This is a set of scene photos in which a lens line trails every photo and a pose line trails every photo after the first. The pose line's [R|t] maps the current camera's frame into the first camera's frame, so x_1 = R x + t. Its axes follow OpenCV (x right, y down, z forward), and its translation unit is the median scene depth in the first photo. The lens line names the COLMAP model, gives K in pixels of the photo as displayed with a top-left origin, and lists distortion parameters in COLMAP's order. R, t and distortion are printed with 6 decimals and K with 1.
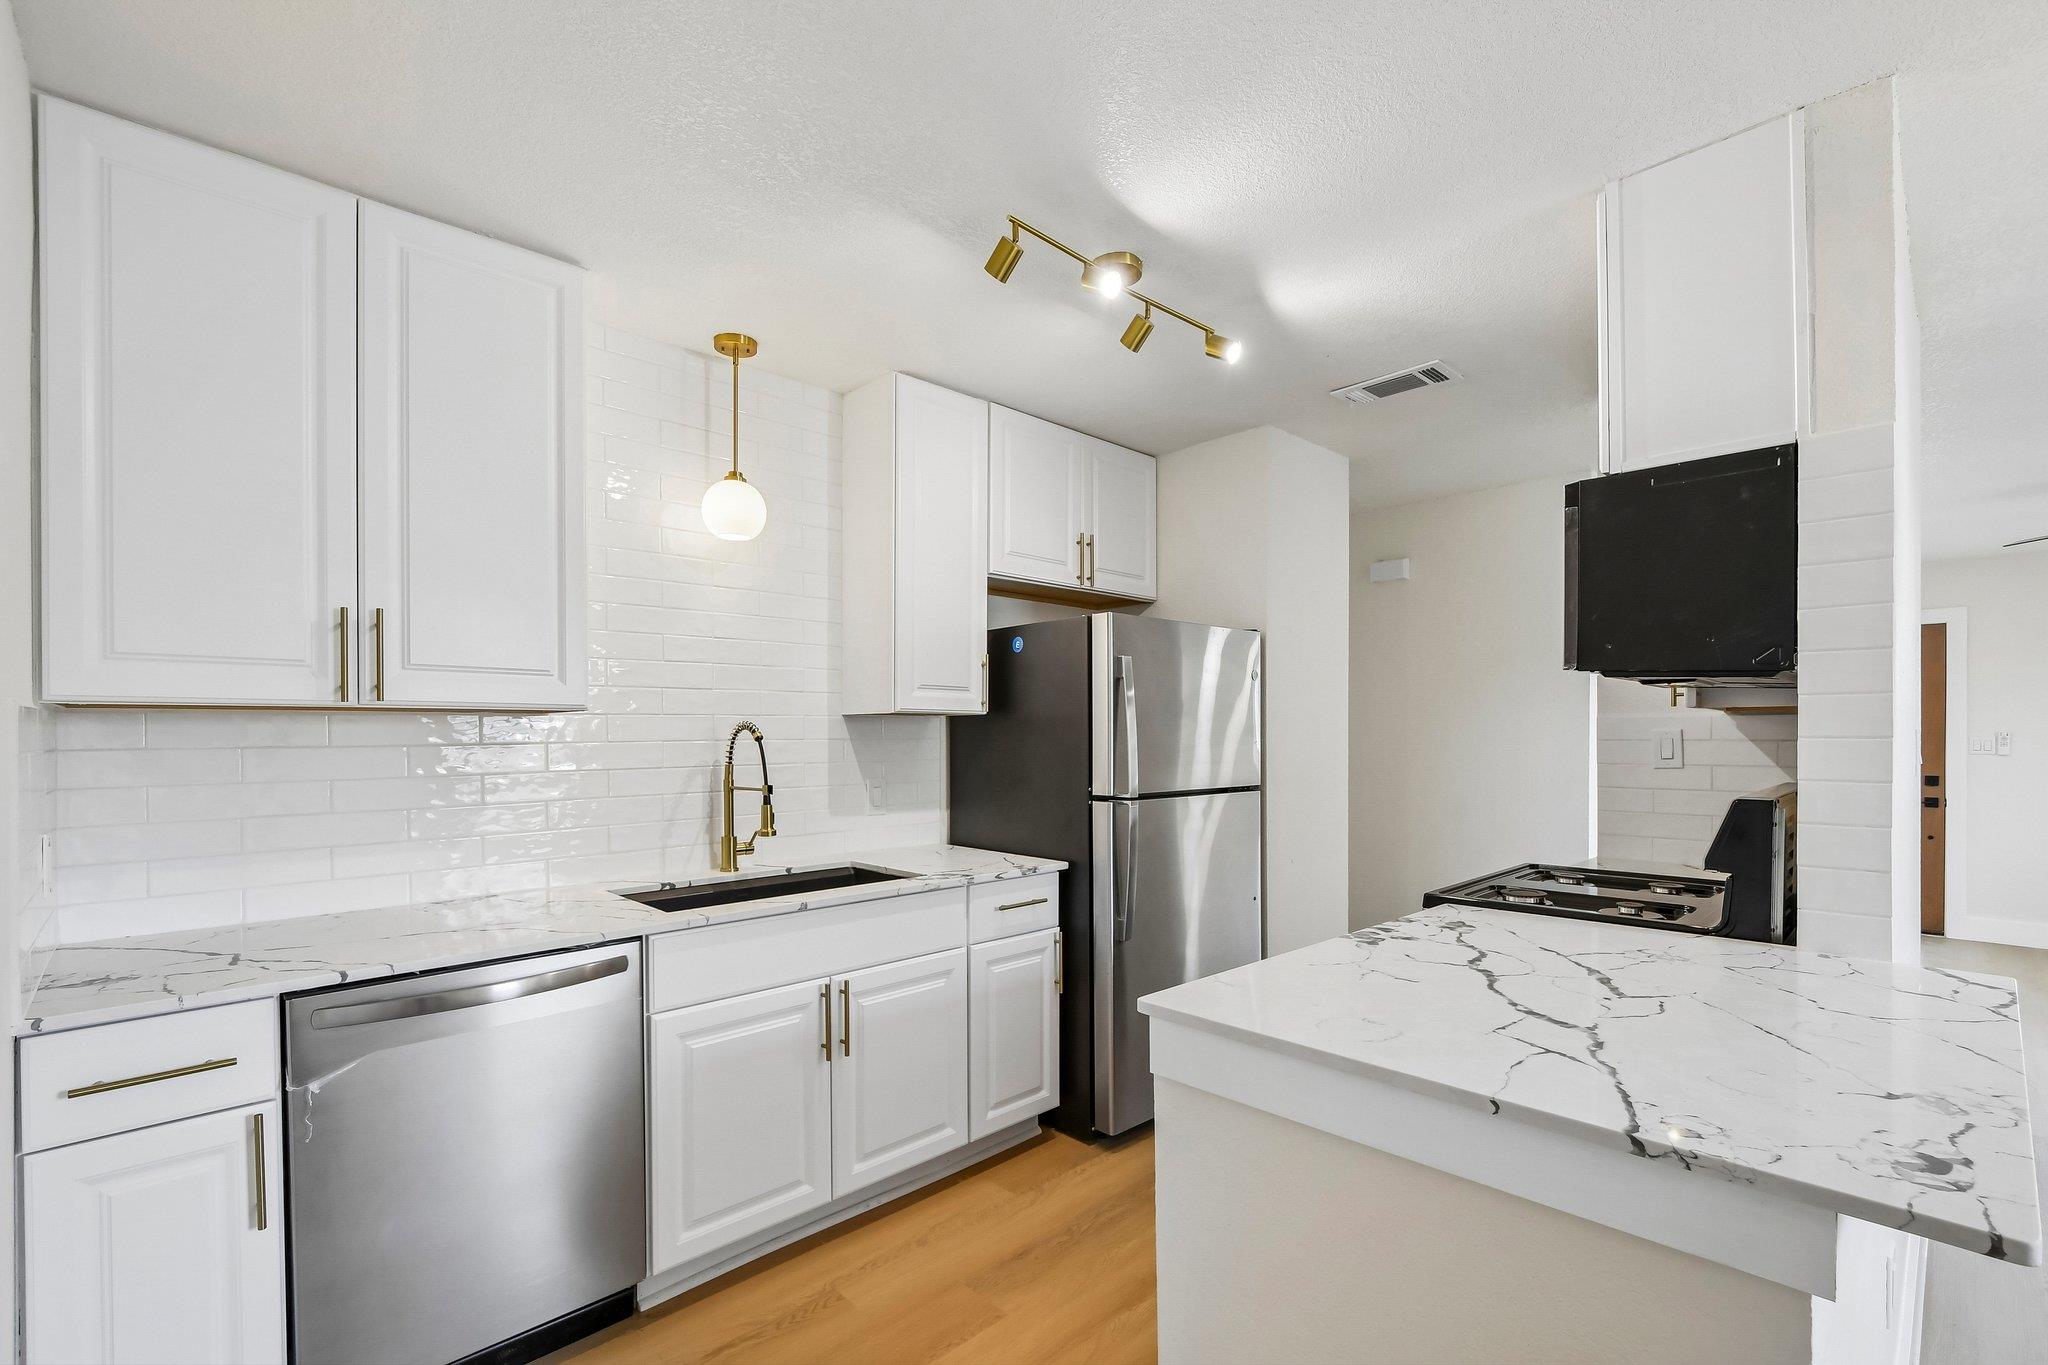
lens RADIAL K [[899.6, 0, 1021.8], [0, 899.6, 745.9], [0, 0, 1]] dist [0.003105, -0.005223]
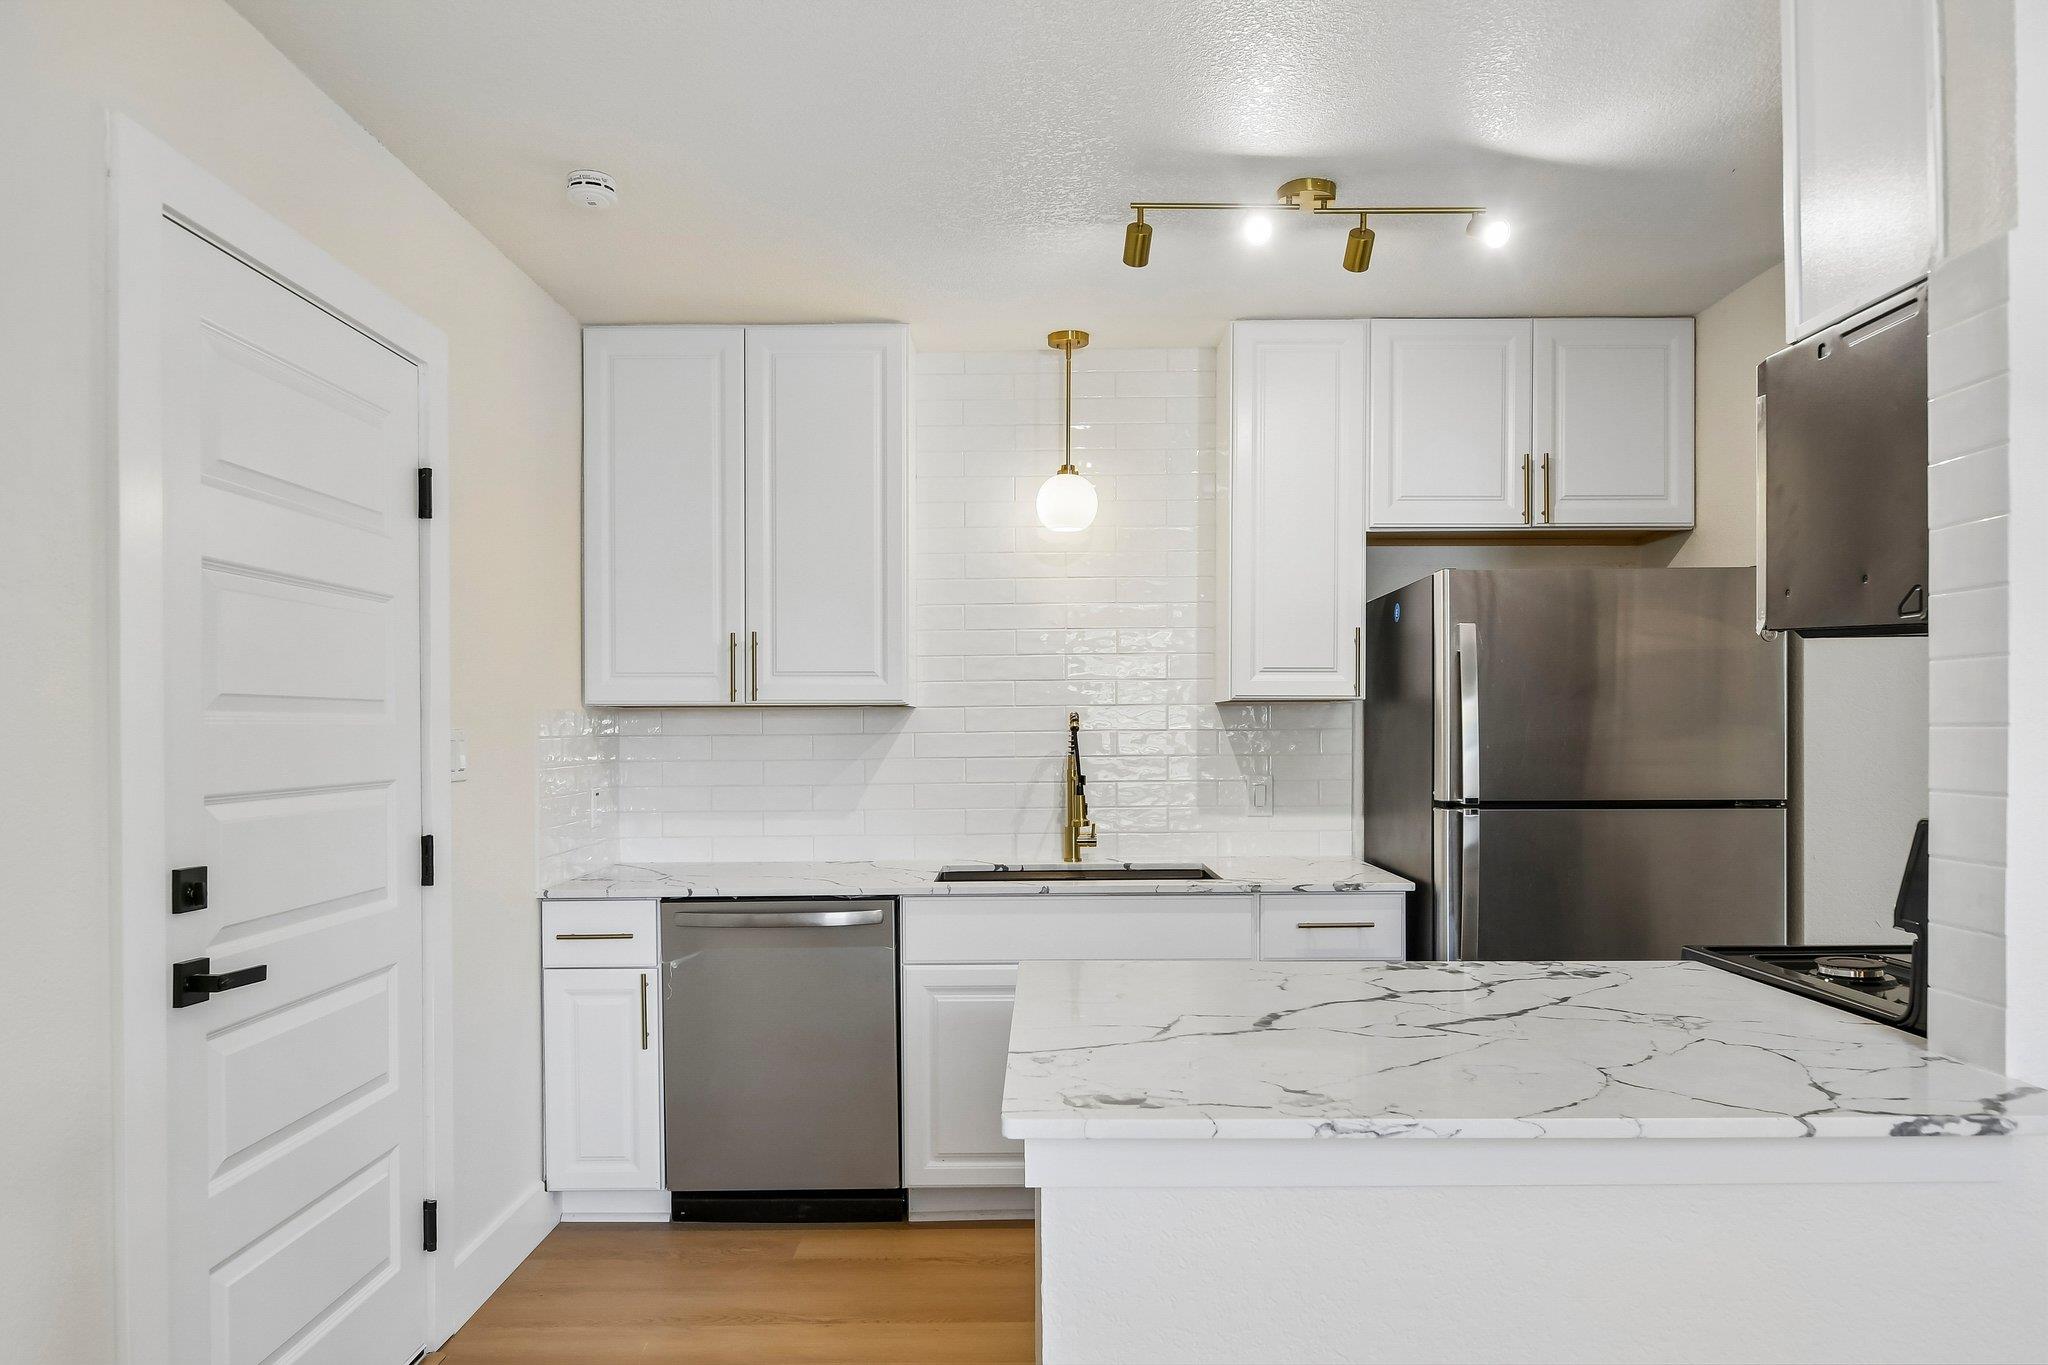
lens RADIAL K [[1302.4, 0, 1023.2], [0, 1302.4, 739.1], [0, 0, 1]] dist [-0.002496, -0.001831]
pose [[0.724183, 0.005417, -0.689587, 0.729810], [-0.006149, 0.999980, 0.001398, 0.001774], [0.689581, 0.003228, 0.724202, -0.101689]]
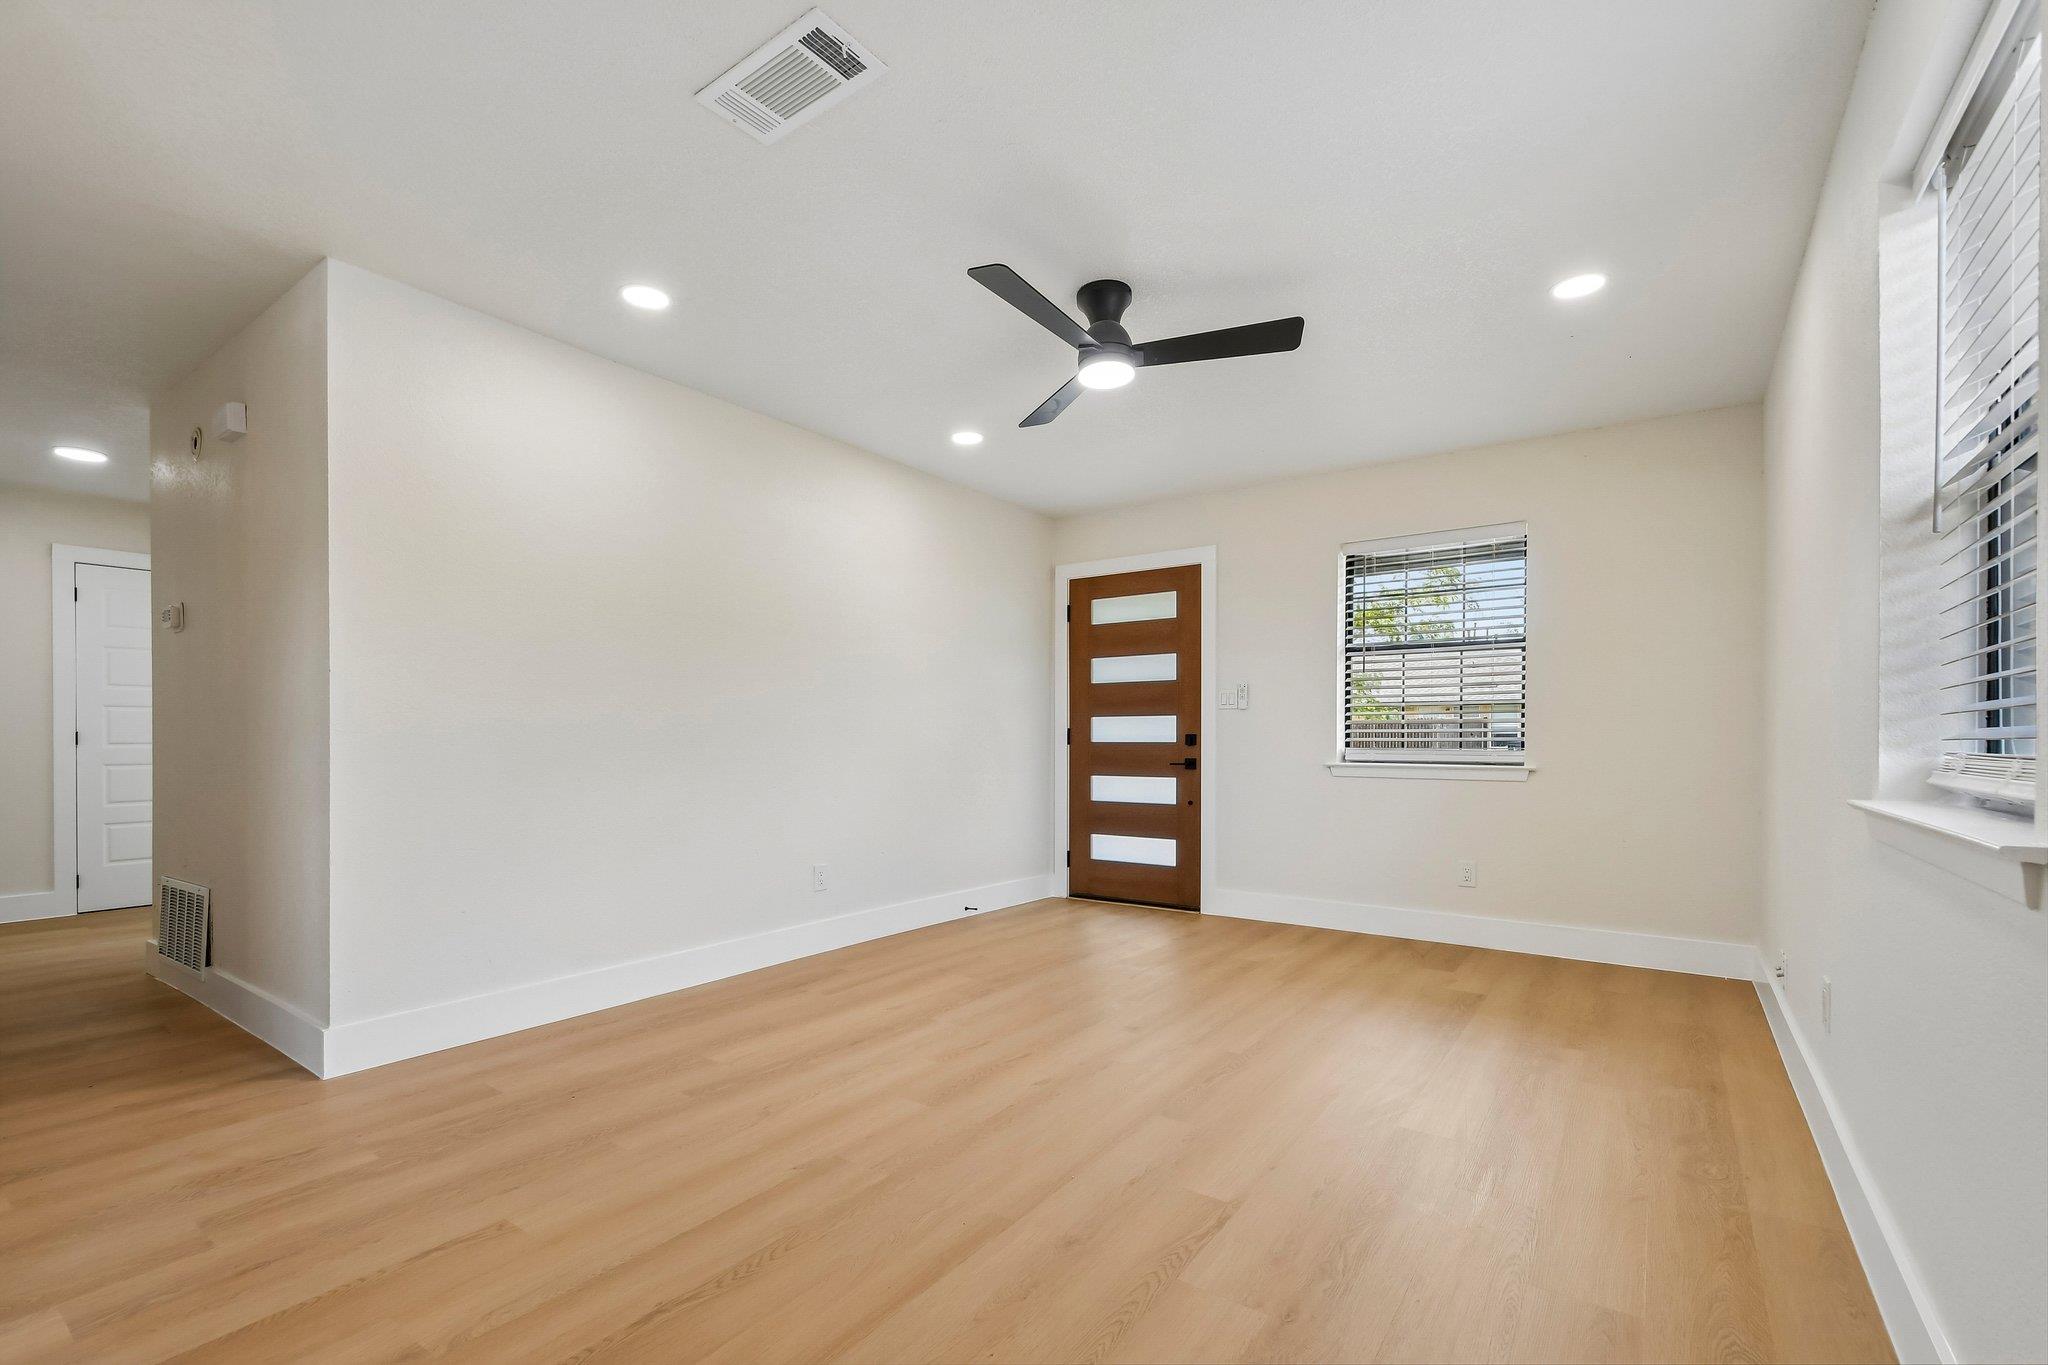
lens RADIAL K [[899.6, 0, 1021.8], [0, 899.6, 745.9], [0, 0, 1]] dist [0.003105, -0.005223]
pose [[0.981218, -0.000897, 0.192898, 1.702236], [0.001255, 0.999998, -0.001738, 0.117506], [-0.192896, 0.001947, 0.981217, 0.376780]]
